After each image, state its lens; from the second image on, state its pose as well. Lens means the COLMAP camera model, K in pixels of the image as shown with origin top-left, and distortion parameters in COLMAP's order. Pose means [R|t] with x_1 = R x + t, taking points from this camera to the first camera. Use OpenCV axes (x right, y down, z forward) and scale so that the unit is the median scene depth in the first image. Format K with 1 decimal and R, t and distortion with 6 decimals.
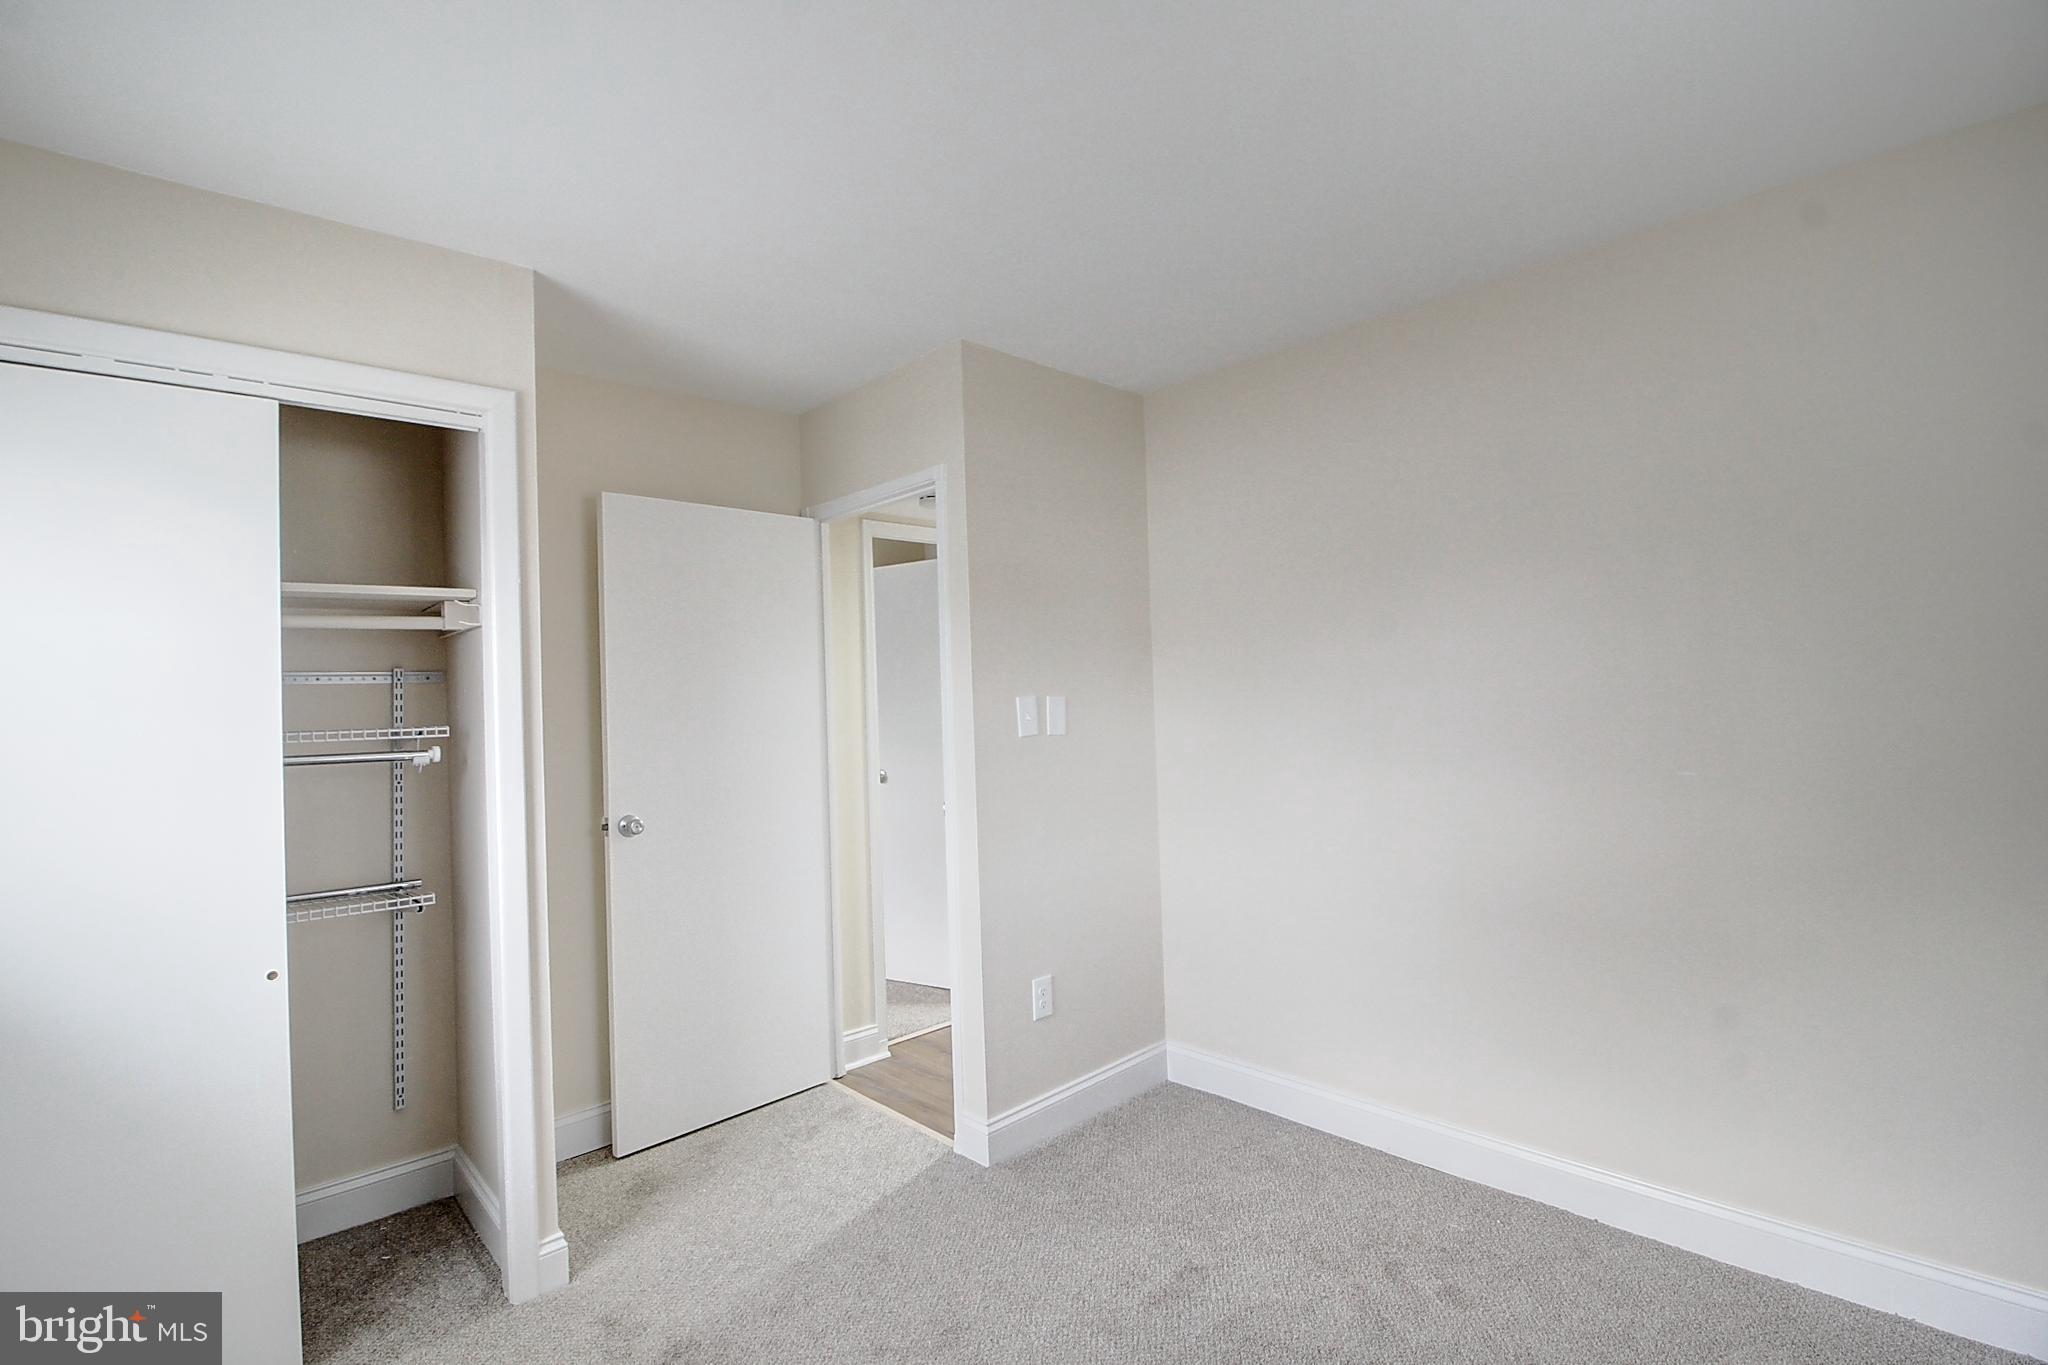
lens RADIAL K [[975.2, 0, 1040.0], [0, 975.2, 683.5], [0, 0, 1]] dist [0.002738, -0.017158]
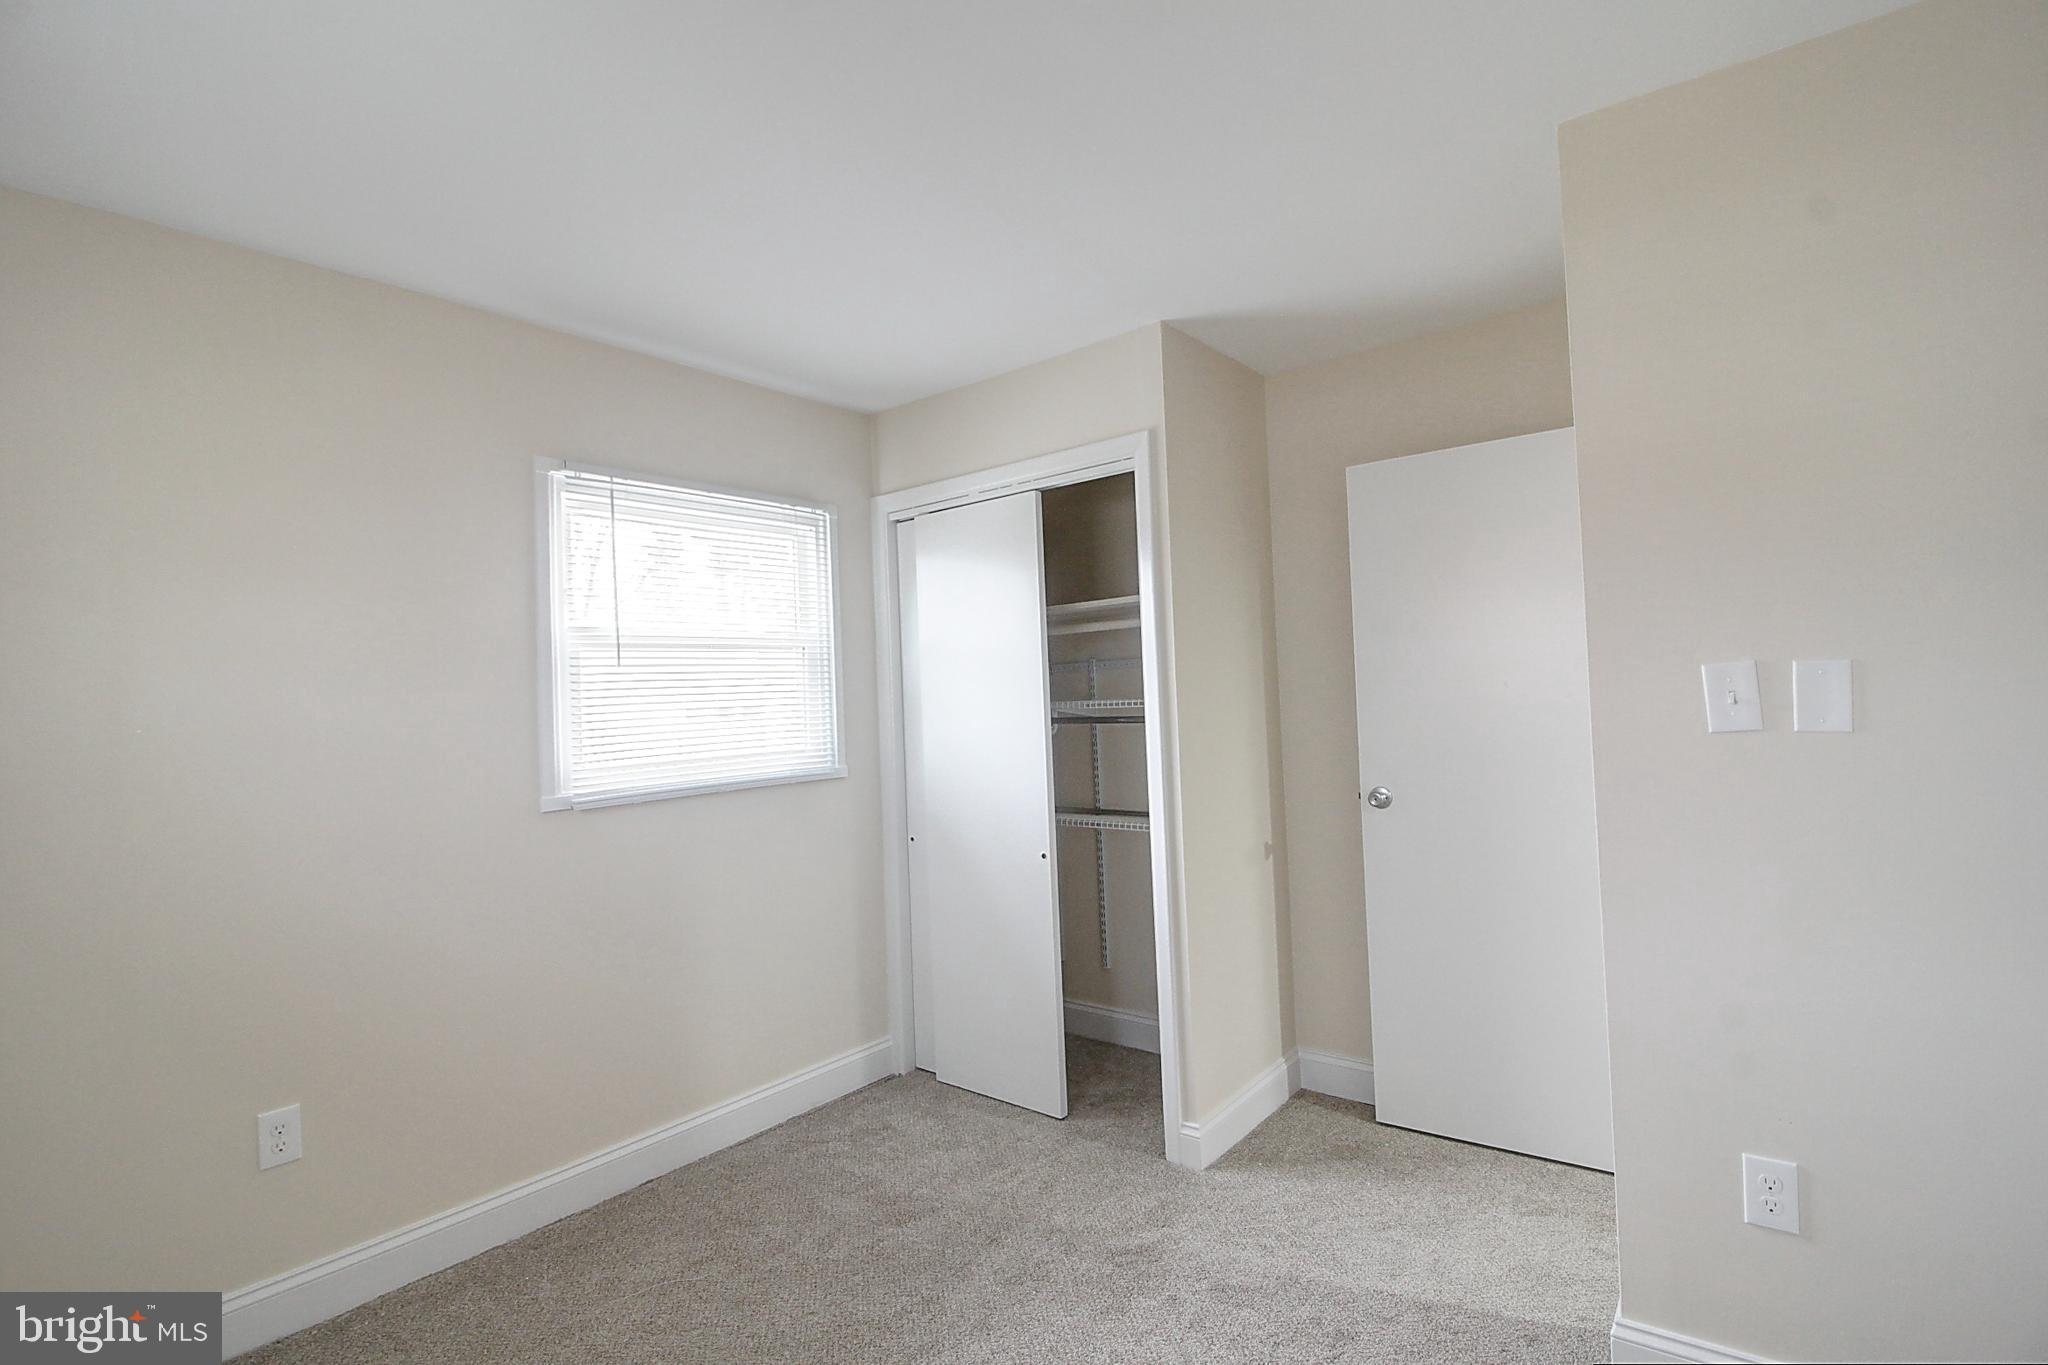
lens RADIAL K [[975.2, 0, 1040.0], [0, 975.2, 683.5], [0, 0, 1]] dist [0.002738, -0.017158]
pose [[0.116261, 0.008971, -0.993178, 0.550150], [0.049411, 0.998669, 0.014805, -0.002843], [0.991989, -0.050795, 0.115663, 0.574893]]
